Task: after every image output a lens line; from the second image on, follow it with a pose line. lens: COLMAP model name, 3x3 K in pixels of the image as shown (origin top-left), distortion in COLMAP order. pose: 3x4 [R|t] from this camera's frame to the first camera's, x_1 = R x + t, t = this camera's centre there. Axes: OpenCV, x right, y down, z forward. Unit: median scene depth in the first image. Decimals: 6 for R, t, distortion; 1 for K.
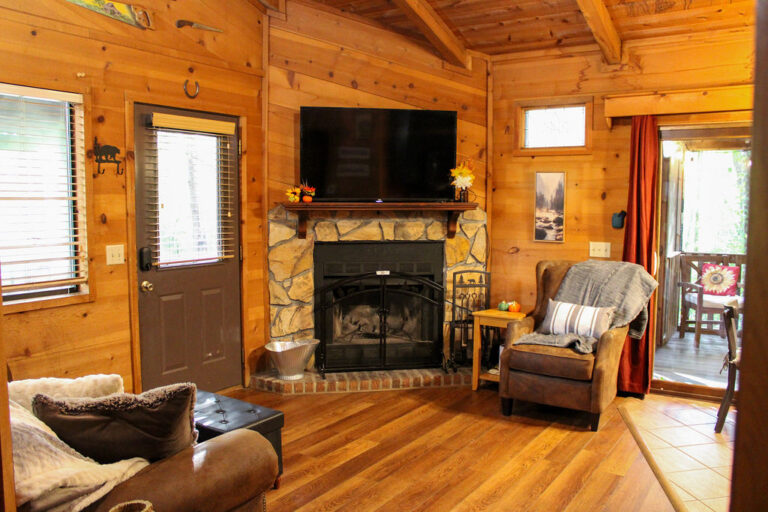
lens RADIAL K [[643.7, 0, 384.4], [0, 643.7, 257.8], [0, 0, 1]] dist [-0.079053, 0.031897]
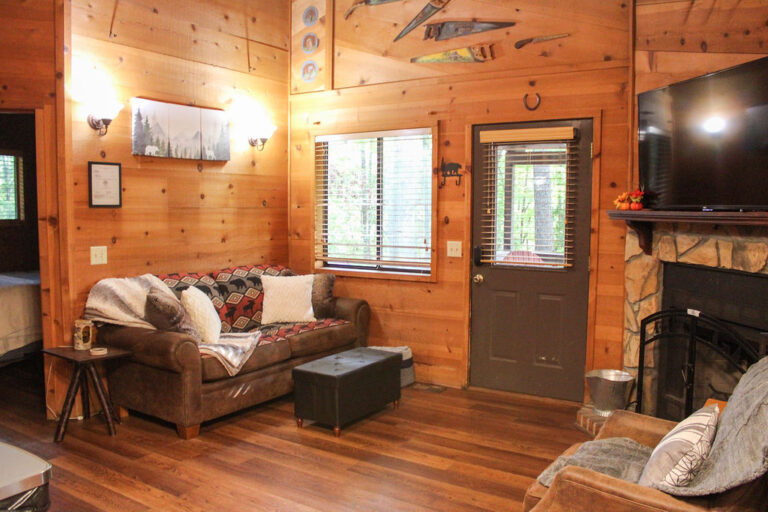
lens RADIAL K [[643.7, 0, 384.0], [0, 643.7, 256.9], [0, 0, 1]] dist [-0.079053, 0.031897]
pose [[0.025506, 0.076907, -0.996712, 0.799486], [-0.093273, 0.992870, 0.074223, -0.067333], [0.995314, 0.091073, 0.032498, 0.774622]]
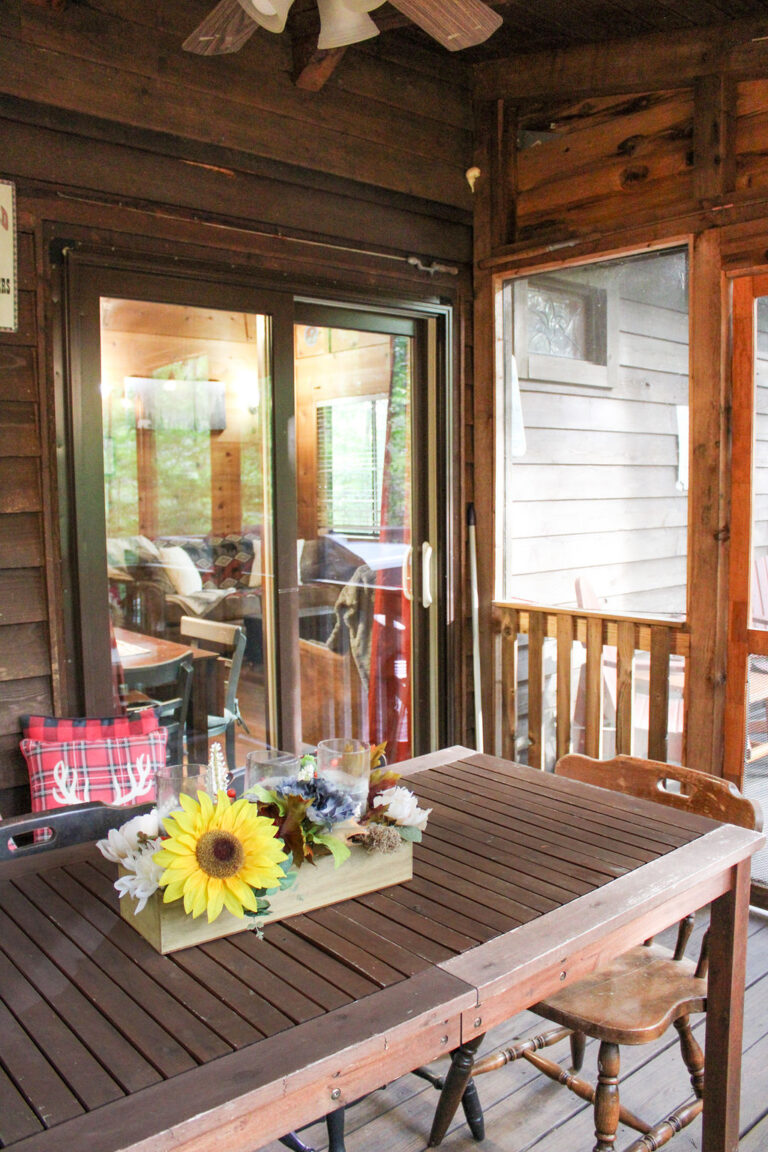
lens RADIAL K [[965.6, 0, 385.1], [0, 965.6, 574.3], [0, 0, 1]] dist [-0.079053, 0.031897]
pose [[-0.241443, 0.097611, -0.965493, 1.317138], [-0.071666, 0.990418, 0.118053, -0.094095], [0.967765, 0.097696, -0.232134, 1.250270]]
